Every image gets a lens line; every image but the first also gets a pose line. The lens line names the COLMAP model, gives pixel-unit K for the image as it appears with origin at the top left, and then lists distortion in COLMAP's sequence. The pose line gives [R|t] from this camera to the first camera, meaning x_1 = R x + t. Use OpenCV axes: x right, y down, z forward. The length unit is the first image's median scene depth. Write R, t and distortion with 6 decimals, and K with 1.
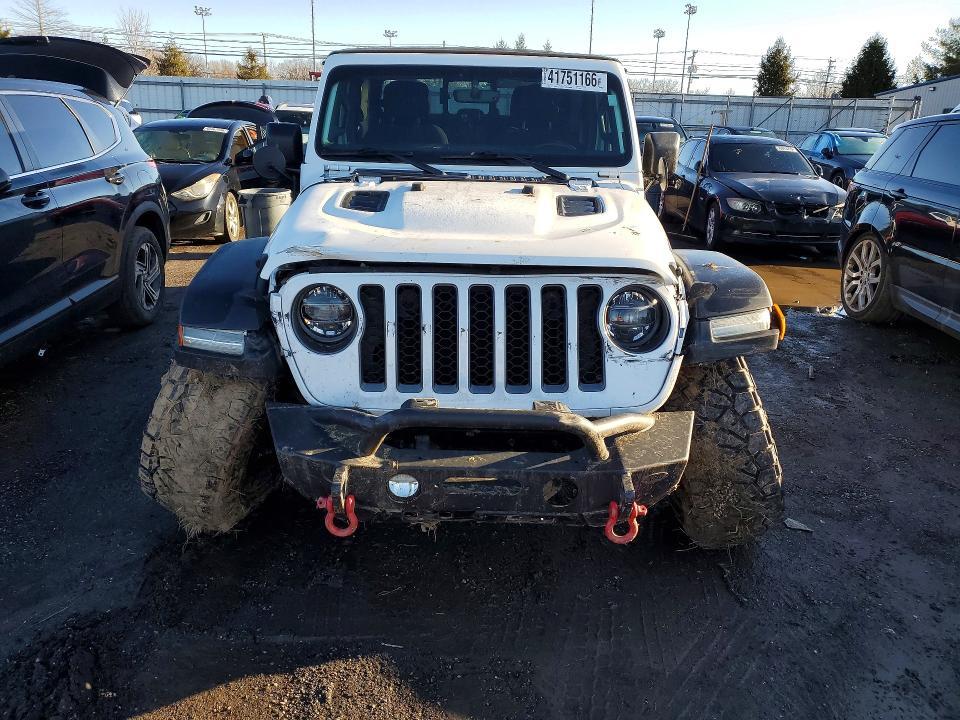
lens RADIAL K [[728.9, 0, 480.0], [0, 728.9, 360.0], [0, 0, 1]] dist [0.009569, 0.010365]
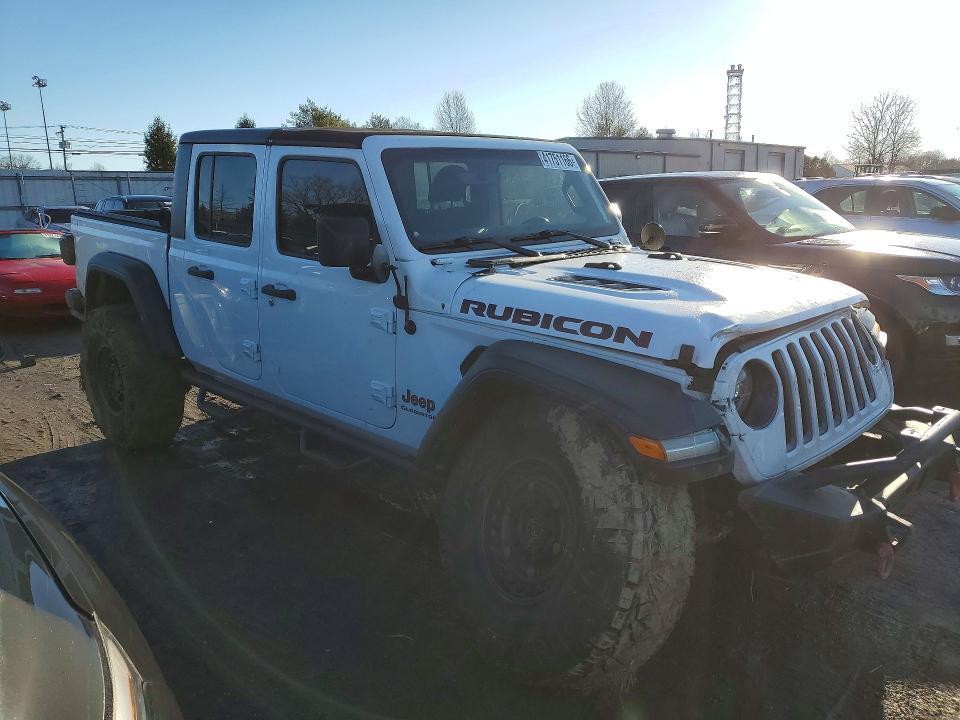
lens RADIAL K [[728.9, 0, 480.0], [0, 728.9, 360.0], [0, 0, 1]] dist [0.009569, 0.010365]
pose [[0.719012, -0.199209, 0.665836, -1.060497], [0.259868, 0.965609, 0.008275, -0.192367], [-0.644586, 0.167080, 0.746052, 0.439631]]
